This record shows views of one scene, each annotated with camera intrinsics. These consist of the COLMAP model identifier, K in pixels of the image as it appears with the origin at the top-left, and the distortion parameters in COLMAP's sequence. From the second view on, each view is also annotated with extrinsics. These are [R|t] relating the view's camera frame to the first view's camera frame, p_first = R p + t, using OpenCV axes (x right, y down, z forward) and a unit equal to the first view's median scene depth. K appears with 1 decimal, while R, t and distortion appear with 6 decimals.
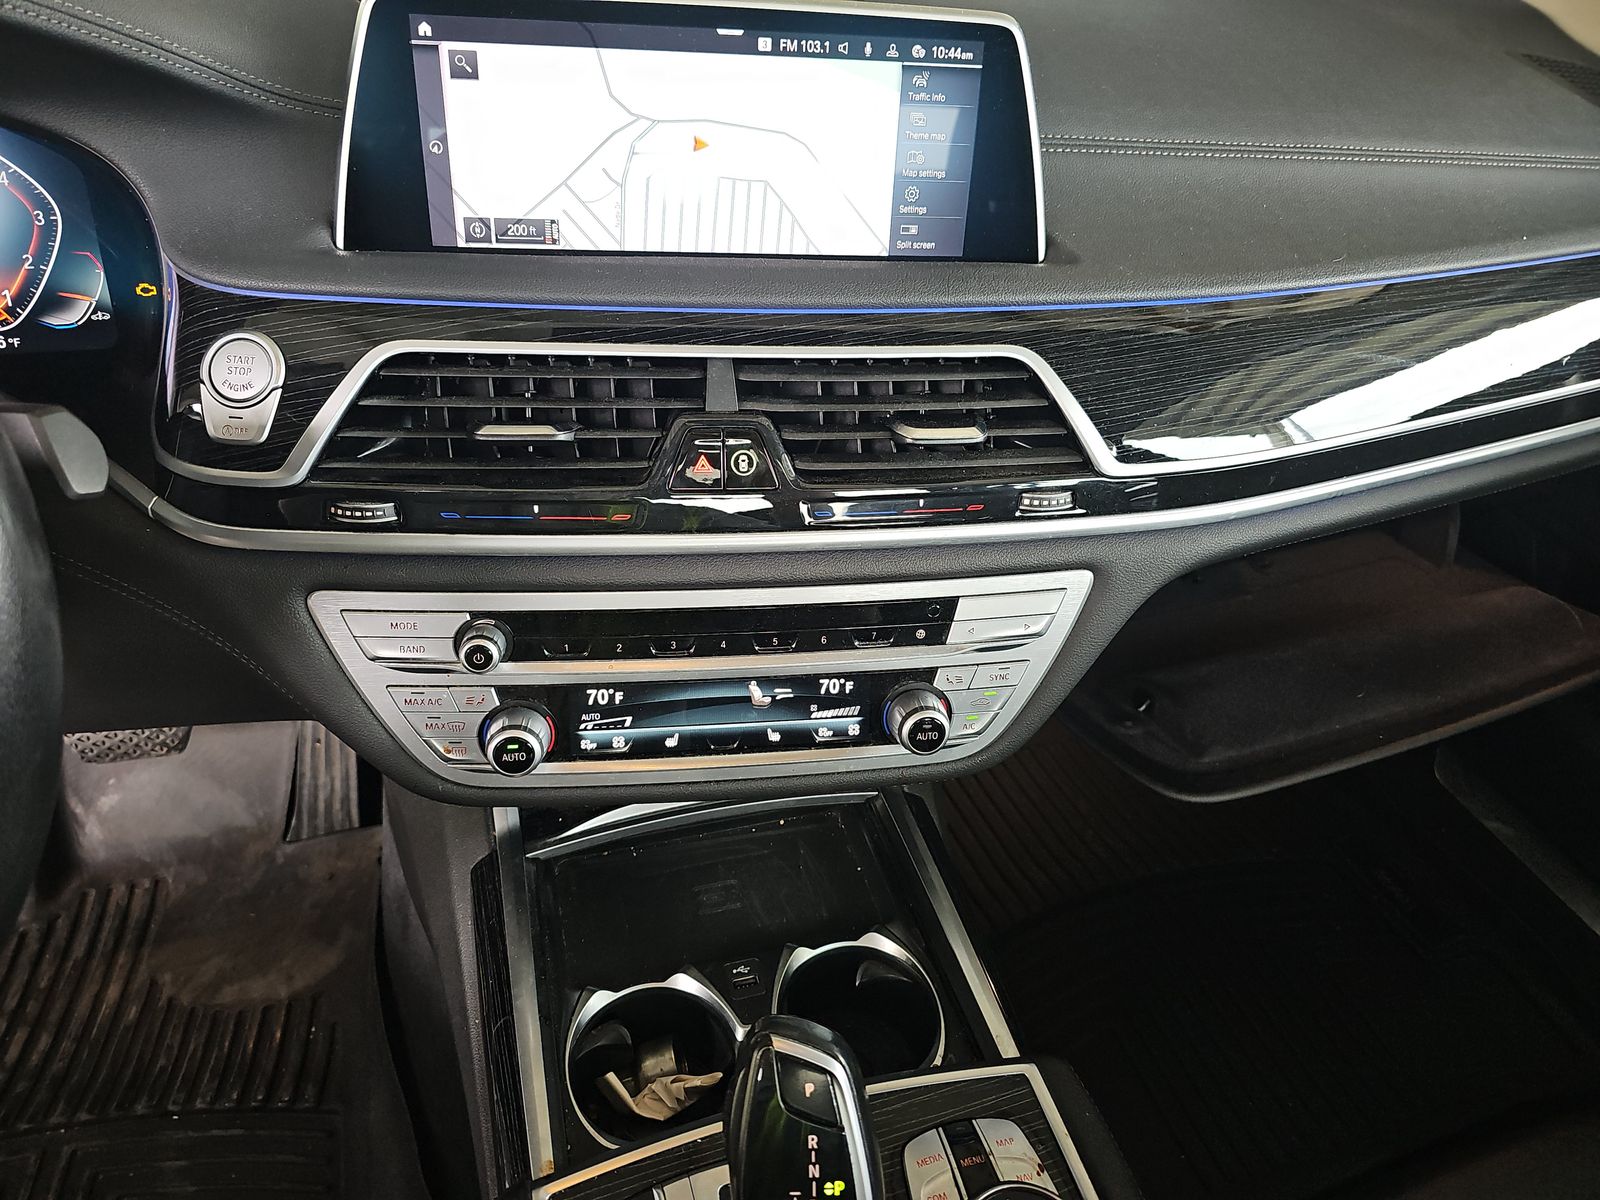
lens RADIAL K [[1095.8, 0, 800.4], [0, 1095.8, 591.9], [0, 0, 1]] dist [-0.008856, -0.005908]
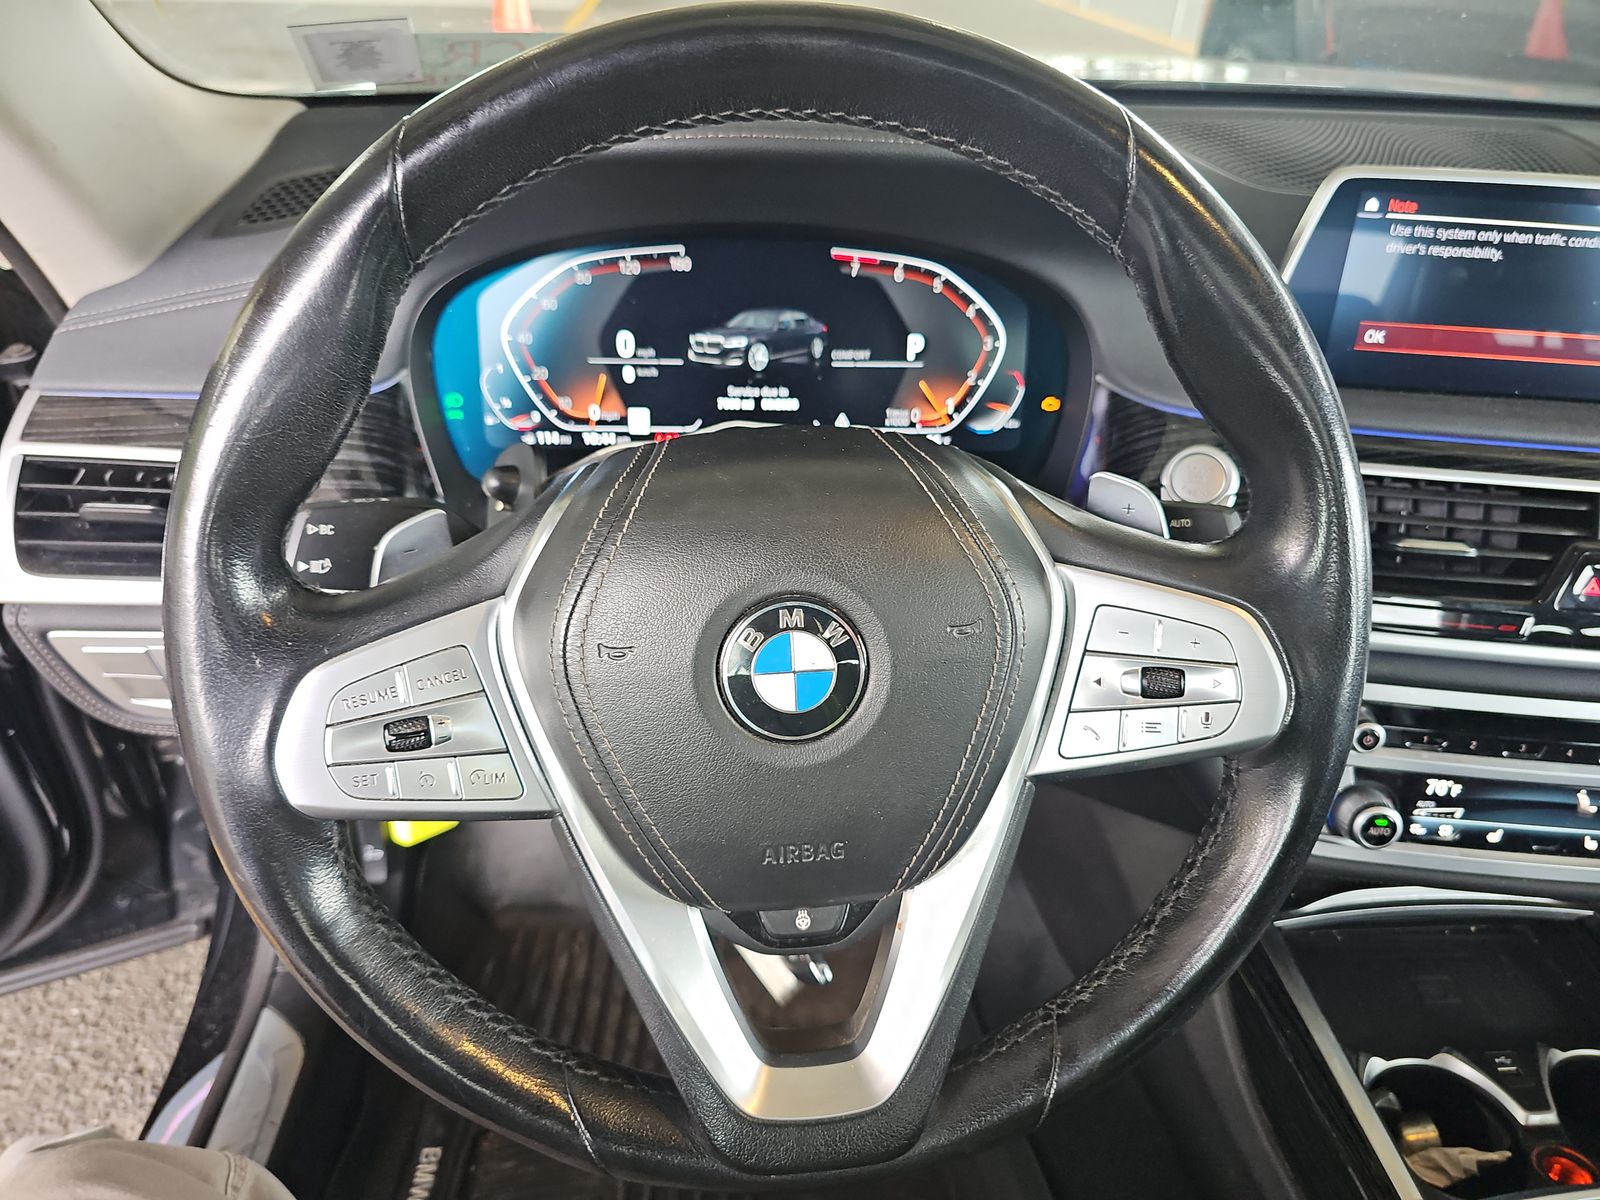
lens RADIAL K [[1074.8, 0, 799.1], [0, 1074.8, 605.3], [0, 0, 1]] dist [-0.057902, -0.001914]
pose [[0.953587, 0.088500, -0.287818, -0.497303], [-0.108664, 0.992566, -0.054820, 0.041144], [0.280826, 0.083552, 0.956115, -0.198584]]
